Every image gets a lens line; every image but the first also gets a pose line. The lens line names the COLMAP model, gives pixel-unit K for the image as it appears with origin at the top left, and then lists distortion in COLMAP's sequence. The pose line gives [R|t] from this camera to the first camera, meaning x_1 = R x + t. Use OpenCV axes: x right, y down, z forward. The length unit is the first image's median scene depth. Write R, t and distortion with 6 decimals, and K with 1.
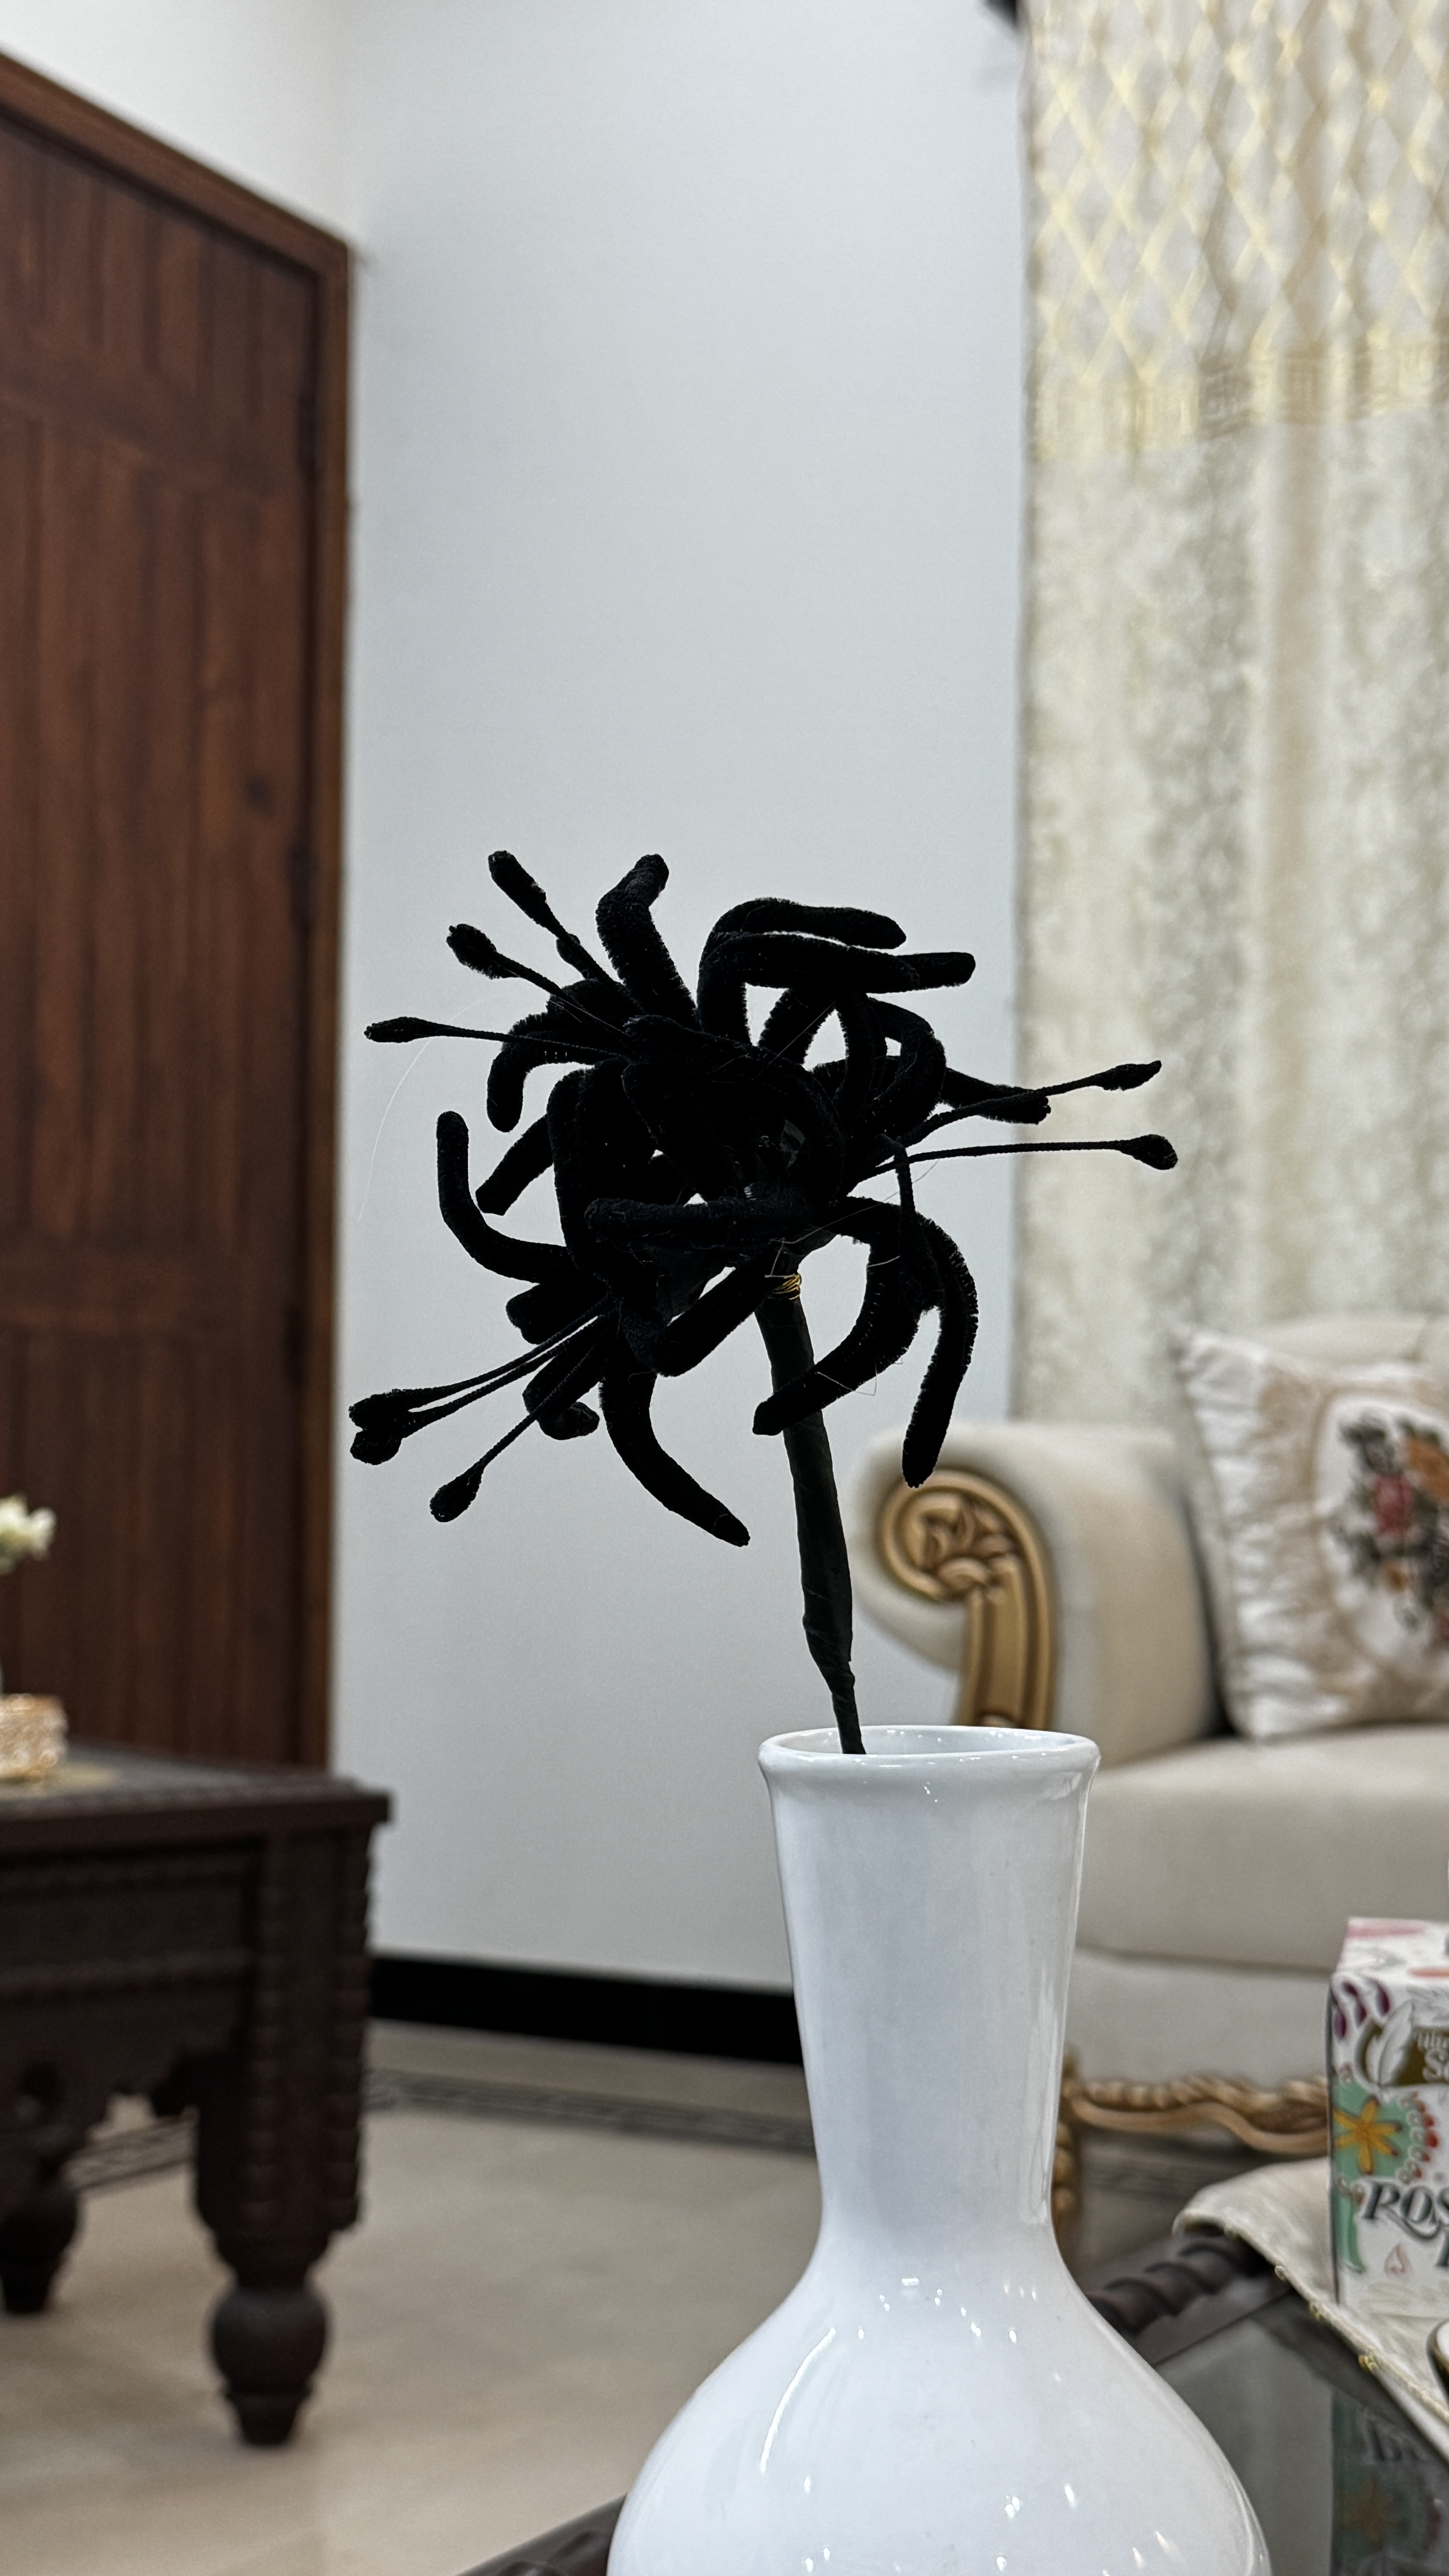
lens RADIAL K [[3231.7, 0, 724.7], [0, 3231.7, 1298.1], [0, 0, 1]] dist [0.231124, -0.616866]
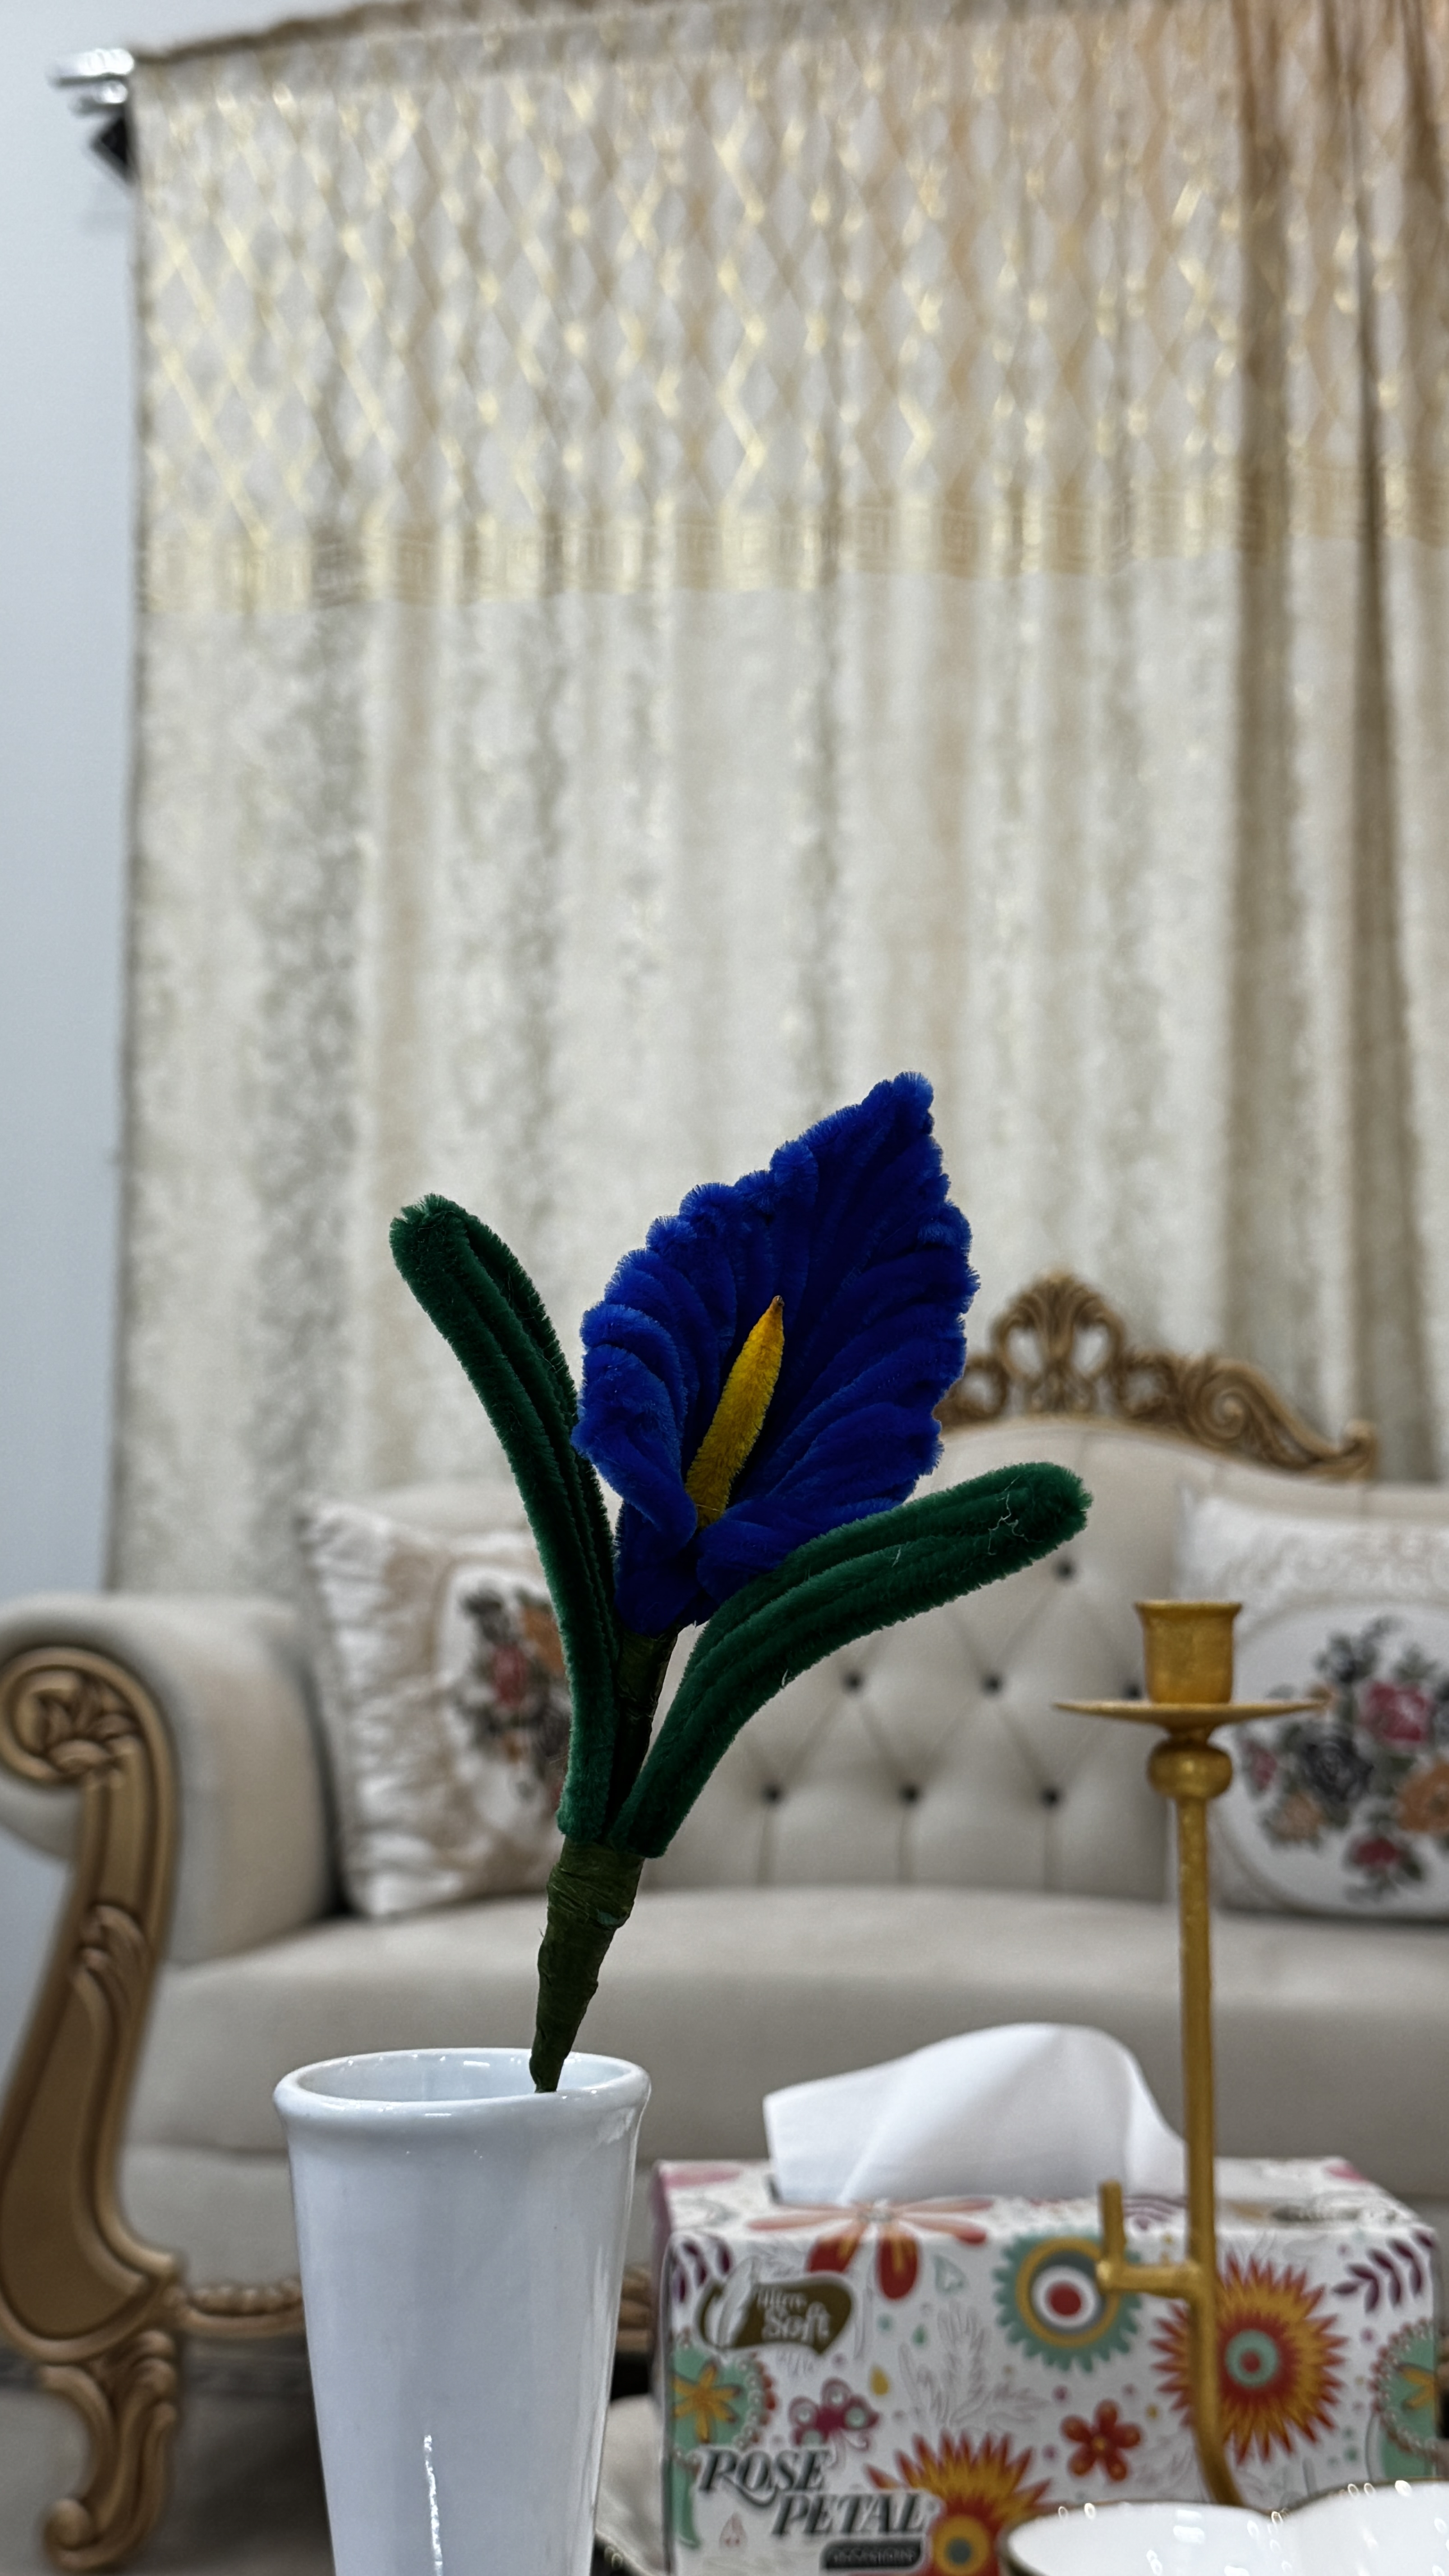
lens RADIAL K [[3239.6, 0, 710.7], [0, 3239.6, 1306.4], [0, 0, 1]] dist [0.205755, -0.513219]
pose [[0.956971, 0.025073, 0.289098, -0.028875], [-0.013206, 0.998991, -0.042925, -0.008213], [-0.289883, 0.037260, 0.956337, 0.019083]]
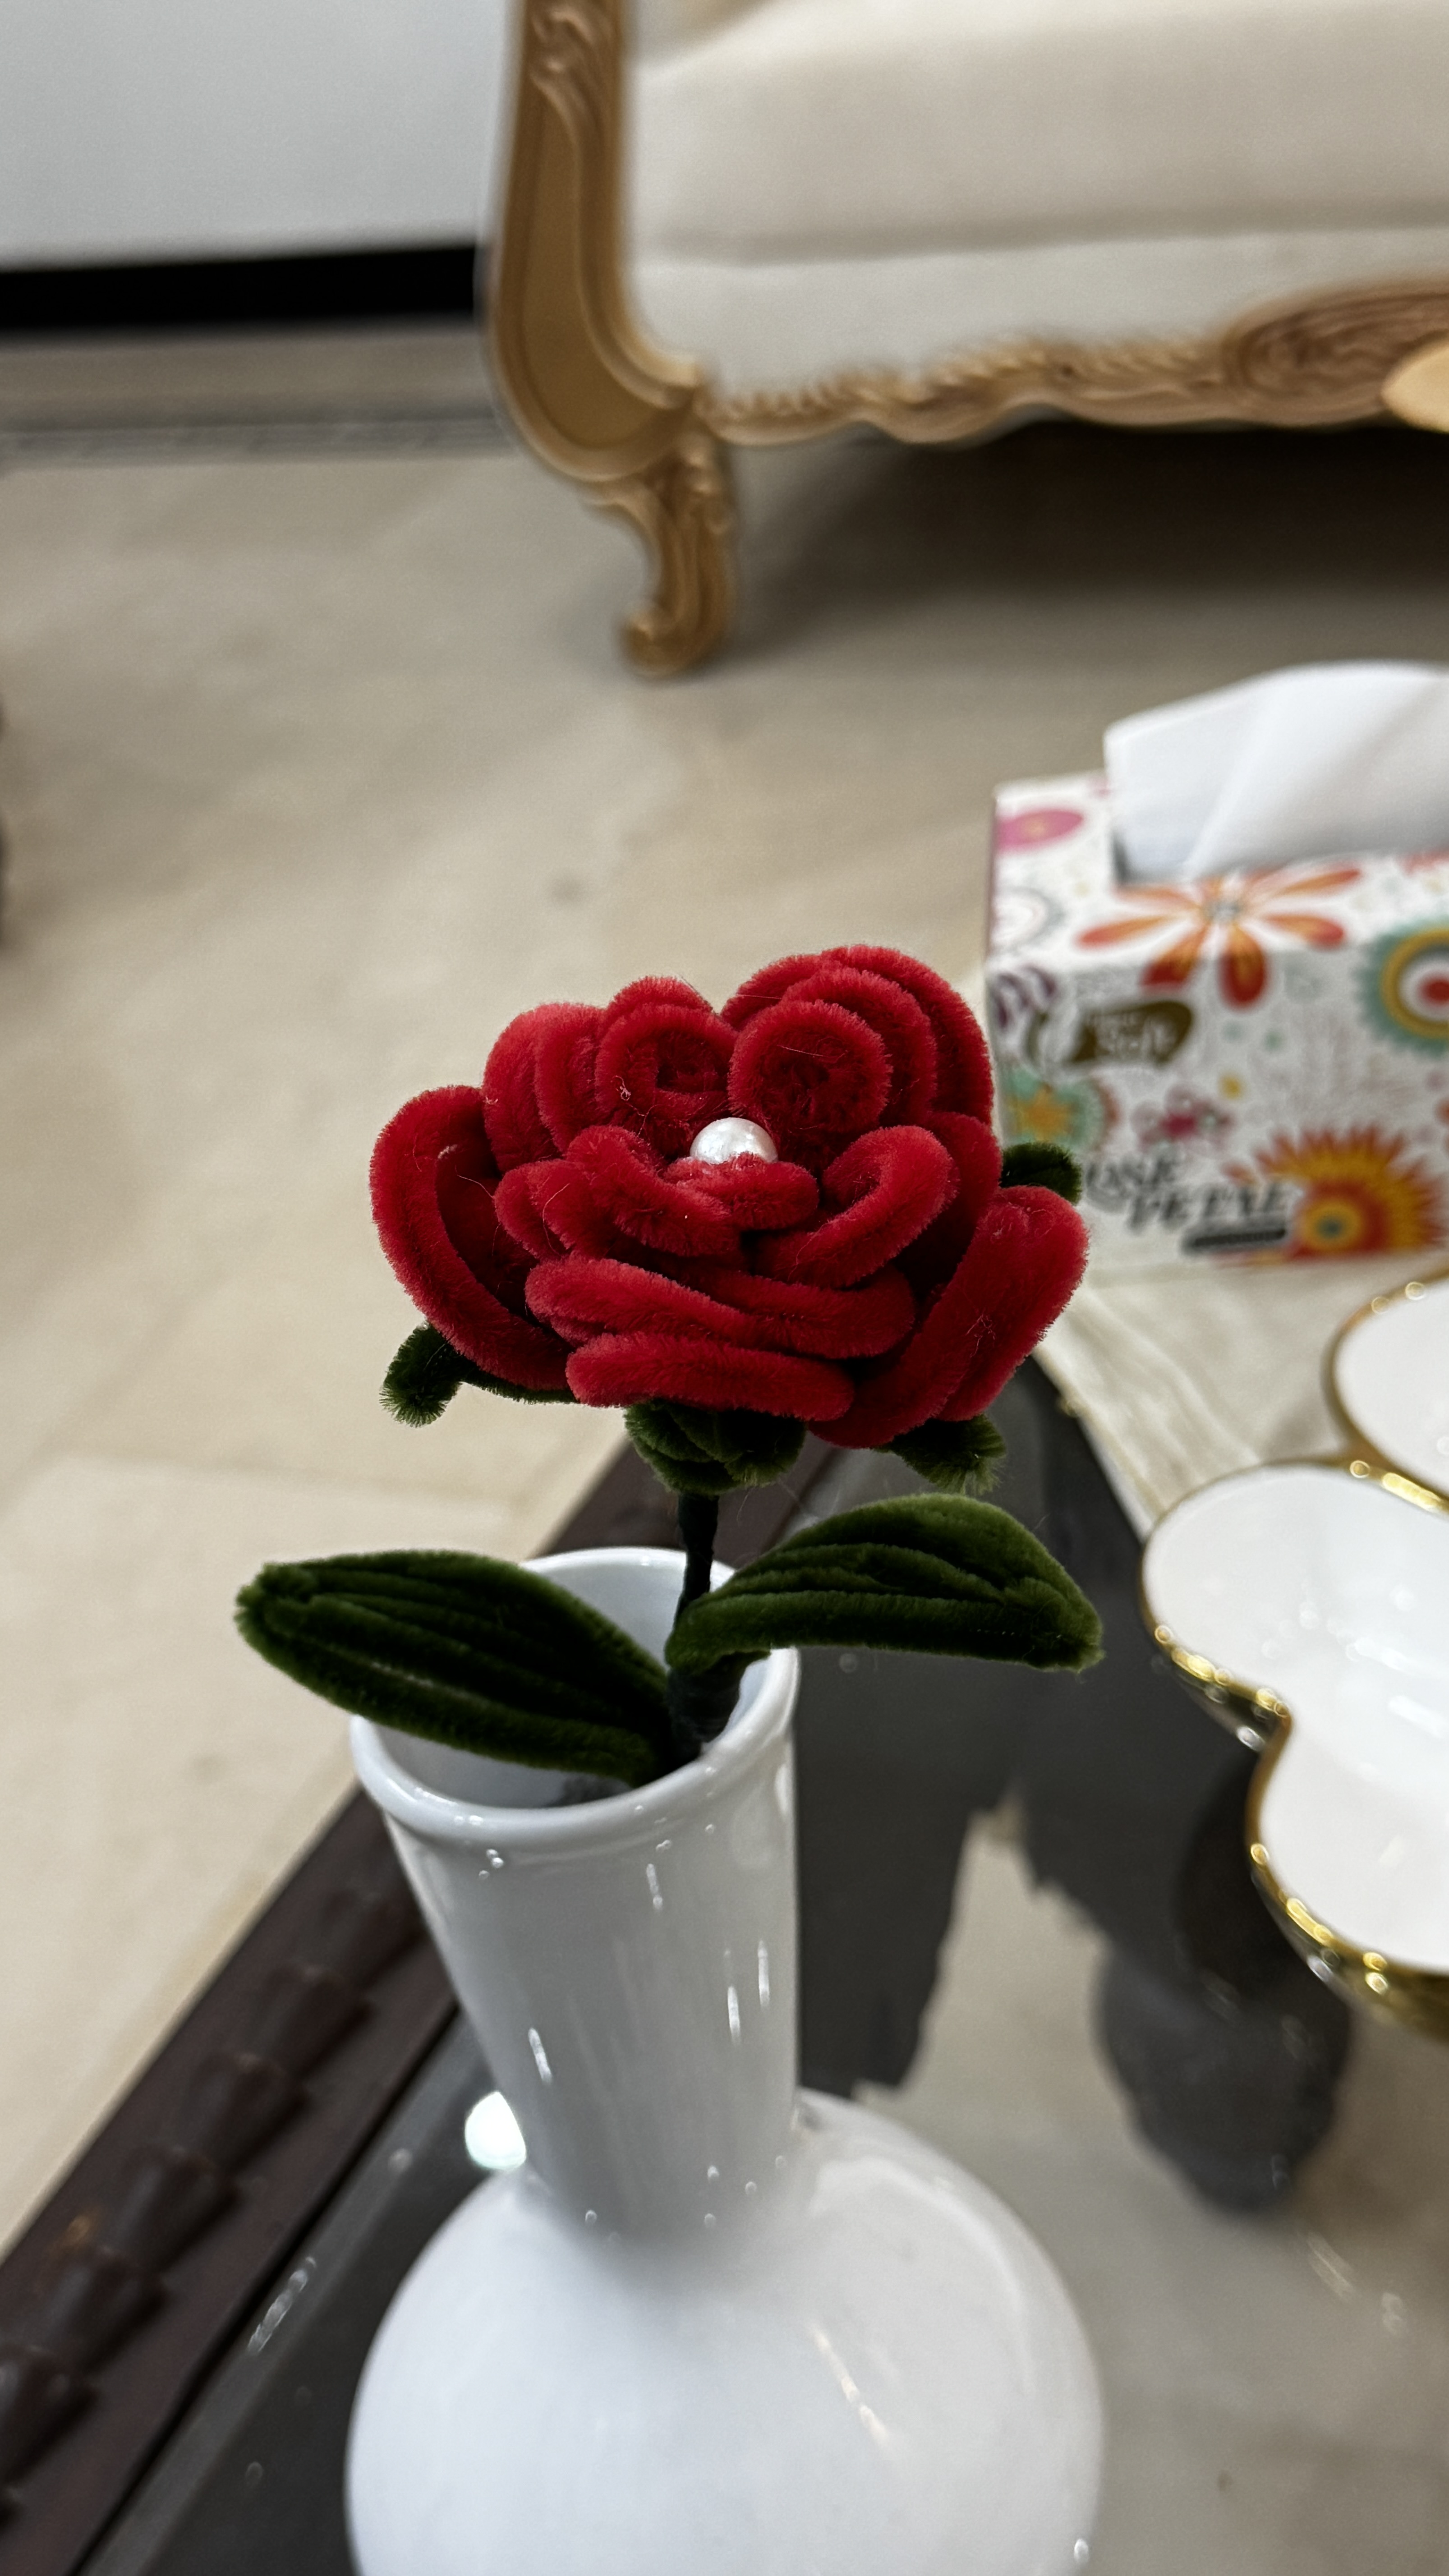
lens RADIAL K [[3261.6, 0, 724.5], [0, 3261.6, 1291.2], [0, 0, 1]] dist [0.200923, -0.544786]
pose [[0.977827, -0.205979, 0.037773, 0.020821], [0.150807, 0.817769, 0.555438, -0.069429], [-0.145298, -0.537425, 0.830700, 0.075574]]
